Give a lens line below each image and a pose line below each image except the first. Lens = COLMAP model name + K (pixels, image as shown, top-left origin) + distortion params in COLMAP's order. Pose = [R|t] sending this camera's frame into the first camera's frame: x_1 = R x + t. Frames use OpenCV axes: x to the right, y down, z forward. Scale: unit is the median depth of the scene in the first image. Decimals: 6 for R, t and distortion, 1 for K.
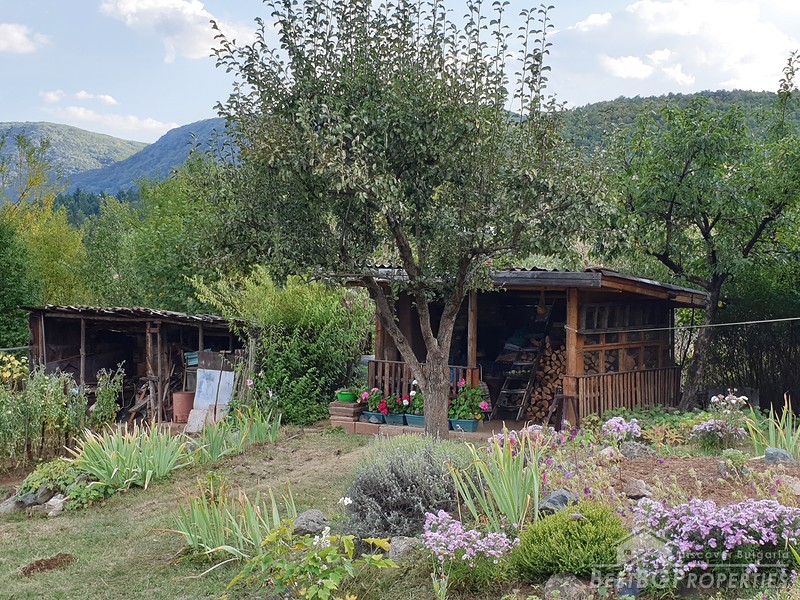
lens RADIAL K [[1108.1, 0, 401.2], [0, 1108.1, 310.0], [0, 0, 1]] dist [0.285271, -1.145272]
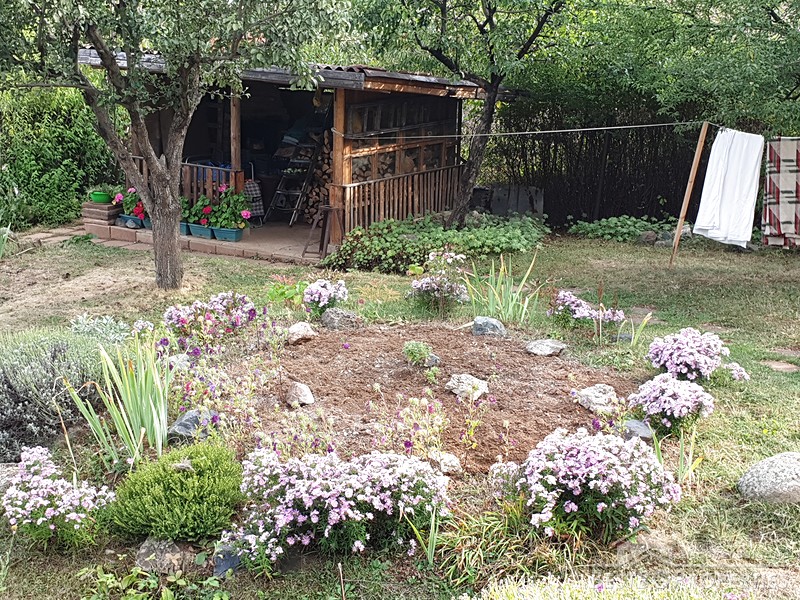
lens RADIAL K [[1095.7, 0, 399.6], [0, 1095.7, 335.3], [0, 0, 1]] dist [0.257673, -0.975054]
pose [[0.992732, -0.012616, 0.119687, 0.092647], [-0.018265, 0.967177, 0.253447, -0.052299], [-0.118956, -0.253791, 0.959916, 0.088266]]
